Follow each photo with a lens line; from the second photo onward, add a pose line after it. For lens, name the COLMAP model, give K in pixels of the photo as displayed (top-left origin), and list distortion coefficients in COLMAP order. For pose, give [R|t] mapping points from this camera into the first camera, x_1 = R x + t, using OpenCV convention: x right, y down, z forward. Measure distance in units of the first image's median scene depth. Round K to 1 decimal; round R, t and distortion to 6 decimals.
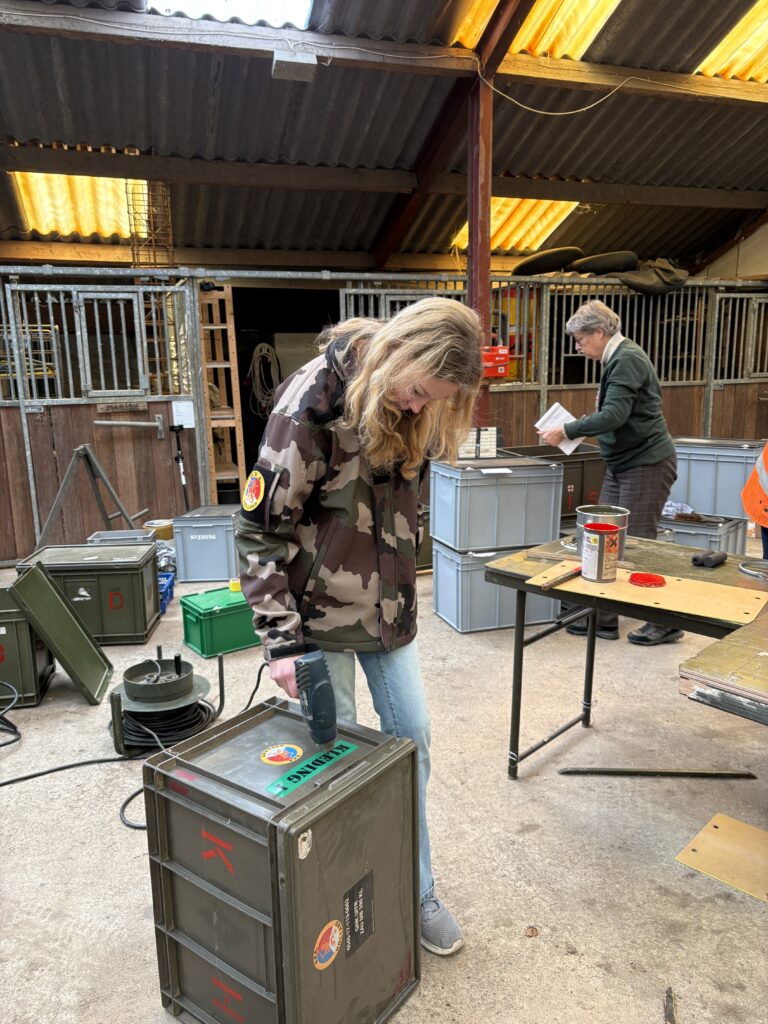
lens RADIAL K [[774.7, 0, 388.5], [0, 774.7, 512.5], [0, 0, 1]] dist [0.038196, -0.051209]
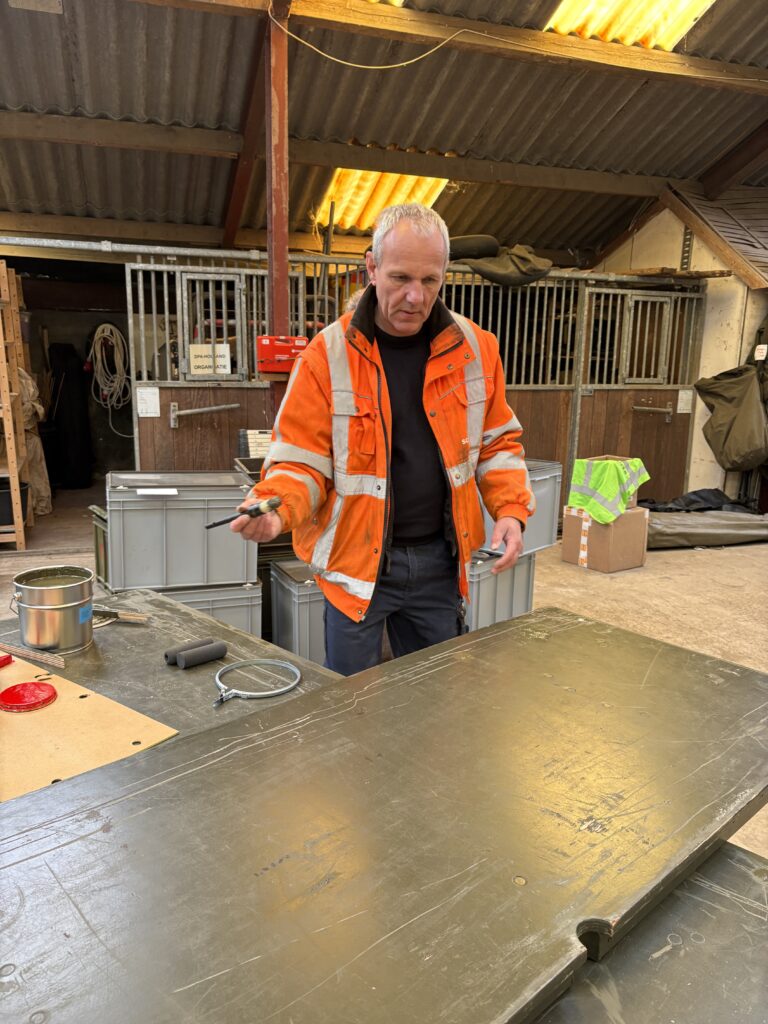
lens RADIAL K [[783.5, 0, 385.3], [0, 783.5, 513.6], [0, 0, 1]] dist [0.039187, -0.042875]
pose [[0.999296, 0.034148, 0.015569, 0.199675], [-0.034336, 0.999339, 0.011939, -0.027154], [-0.015151, -0.012465, 0.999808, 0.106121]]
